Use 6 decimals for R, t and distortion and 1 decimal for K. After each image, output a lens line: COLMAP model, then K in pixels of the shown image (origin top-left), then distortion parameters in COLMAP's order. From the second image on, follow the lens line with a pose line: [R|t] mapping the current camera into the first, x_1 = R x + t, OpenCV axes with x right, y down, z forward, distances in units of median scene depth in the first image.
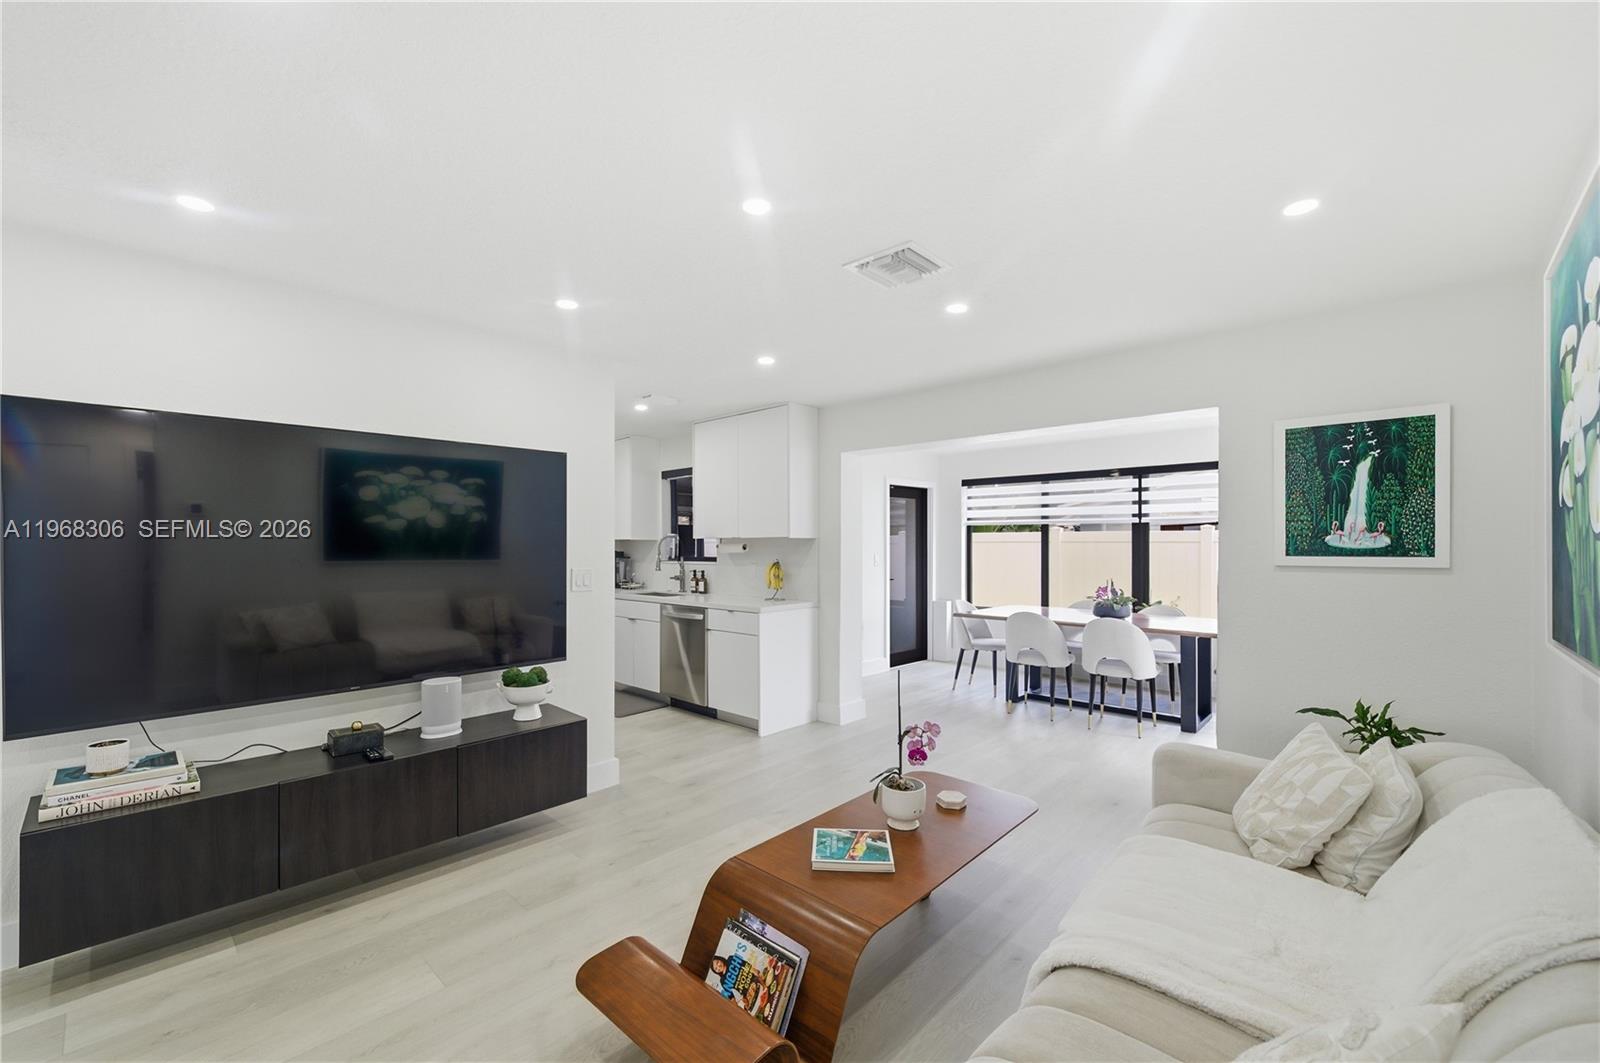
lens RADIAL K [[650.3, 0, 785.6], [0, 650.3, 542.9], [0, 0, 1]] dist [-0.001031, -0.000314]
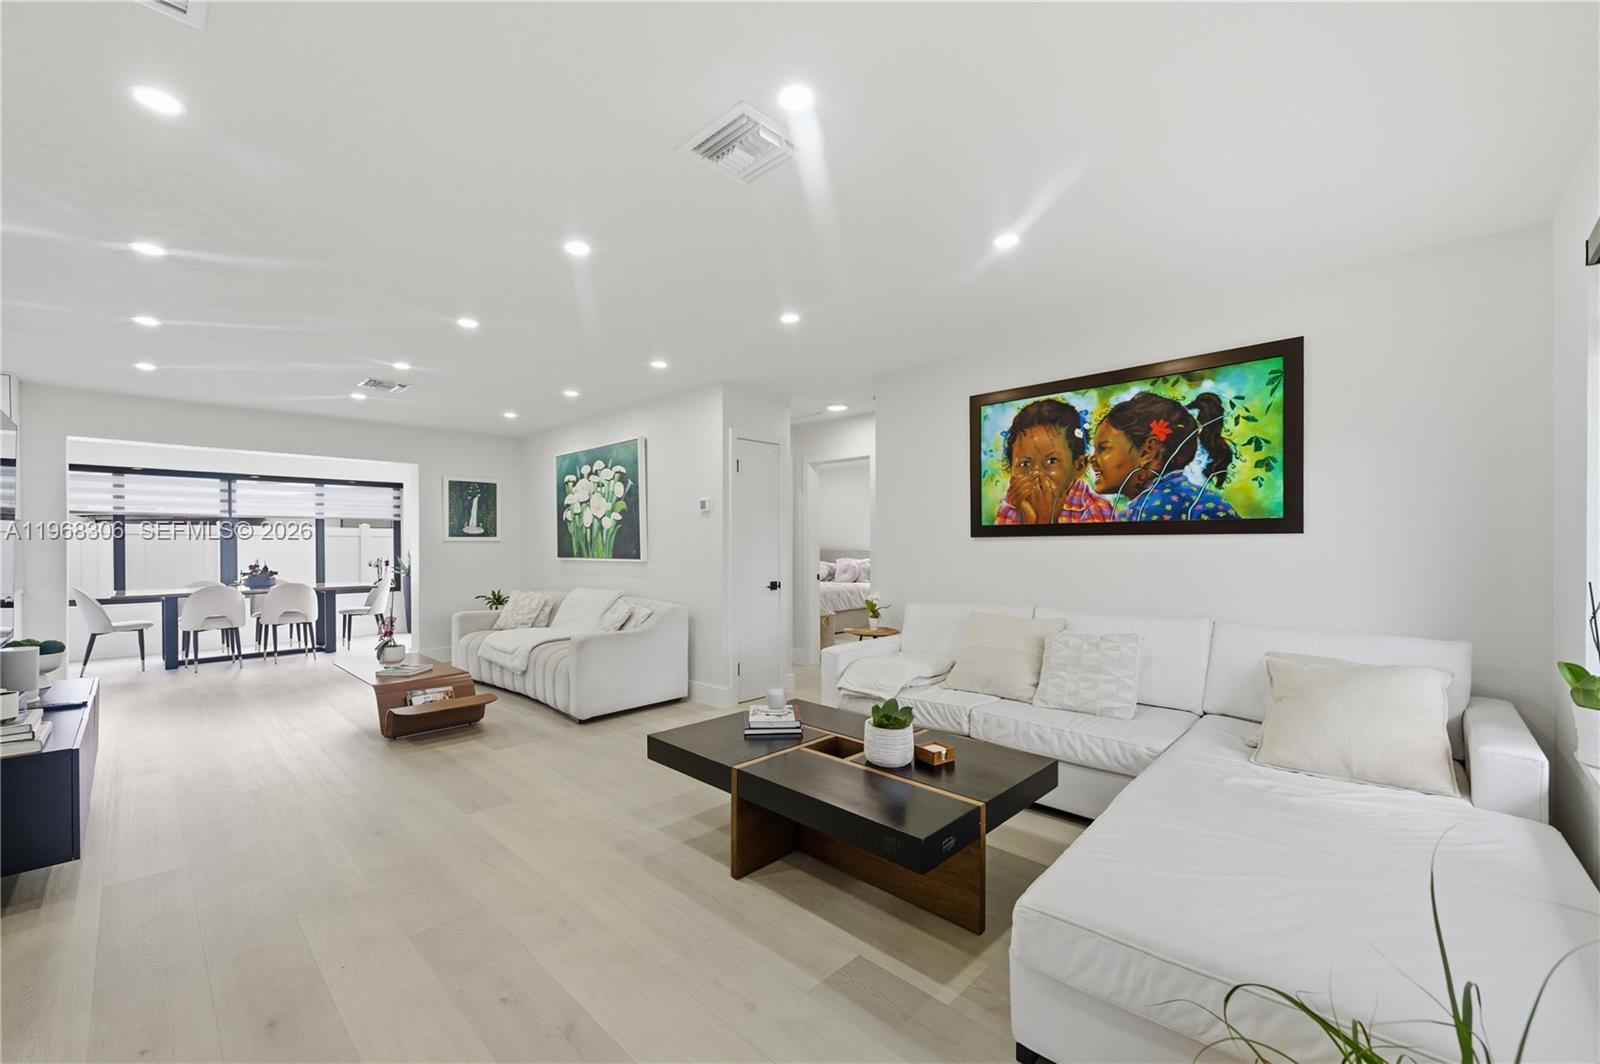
lens RADIAL K [[650.3, 0, 785.6], [0, 650.3, 543.4], [0, 0, 1]] dist [-0.001031, -0.000314]
pose [[0.013296, -0.001431, 0.999911, -0.956481], [0.001989, 0.999997, 0.001404, 0.027397], [-0.999910, 0.001970, 0.013298, -0.125267]]
